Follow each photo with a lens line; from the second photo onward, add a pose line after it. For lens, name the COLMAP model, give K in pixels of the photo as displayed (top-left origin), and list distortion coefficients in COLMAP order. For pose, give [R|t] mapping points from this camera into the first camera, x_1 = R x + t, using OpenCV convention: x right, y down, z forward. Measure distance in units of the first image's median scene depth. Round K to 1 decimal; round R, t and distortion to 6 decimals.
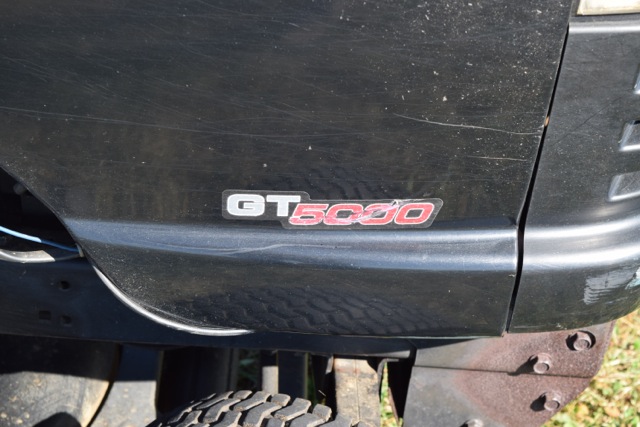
lens RADIAL K [[1446.5, 0, 321.7], [0, 1446.5, 214.9], [0, 0, 1]] dist [0.090901, 0.000000]
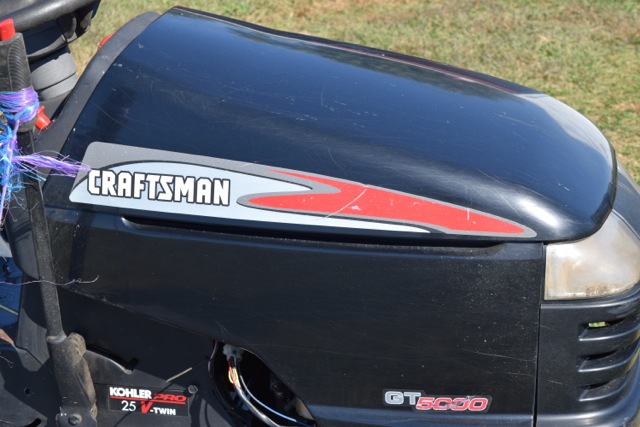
lens RADIAL K [[1446.5, 0, 320.9], [0, 1446.5, 216.4], [0, 0, 1]] dist [0.090901, 0.000000]
pose [[0.983064, -0.020996, -0.182058, 0.223112], [-0.036494, 0.951092, -0.306743, 0.379654], [0.179594, 0.308192, 0.934218, -1.011220]]
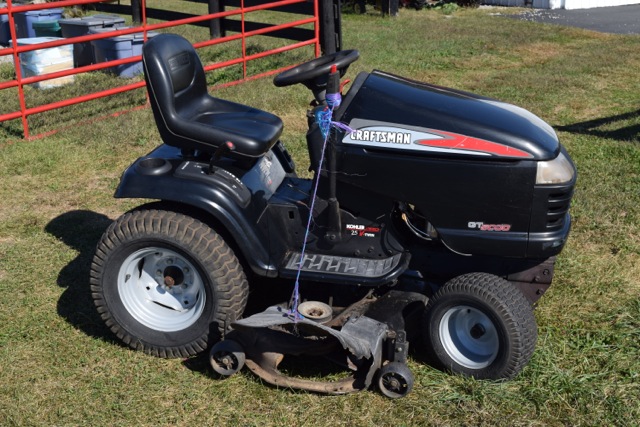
lens RADIAL K [[802.6, 0, 320.4], [0, 802.6, 209.0], [0, 0, 1]] dist [-0.058187, 0.000000]
pose [[0.984915, -0.003087, -0.173010, -0.089809], [-0.055118, 0.942165, -0.330587, 0.892349], [0.164025, 0.335136, 0.927782, -1.700314]]
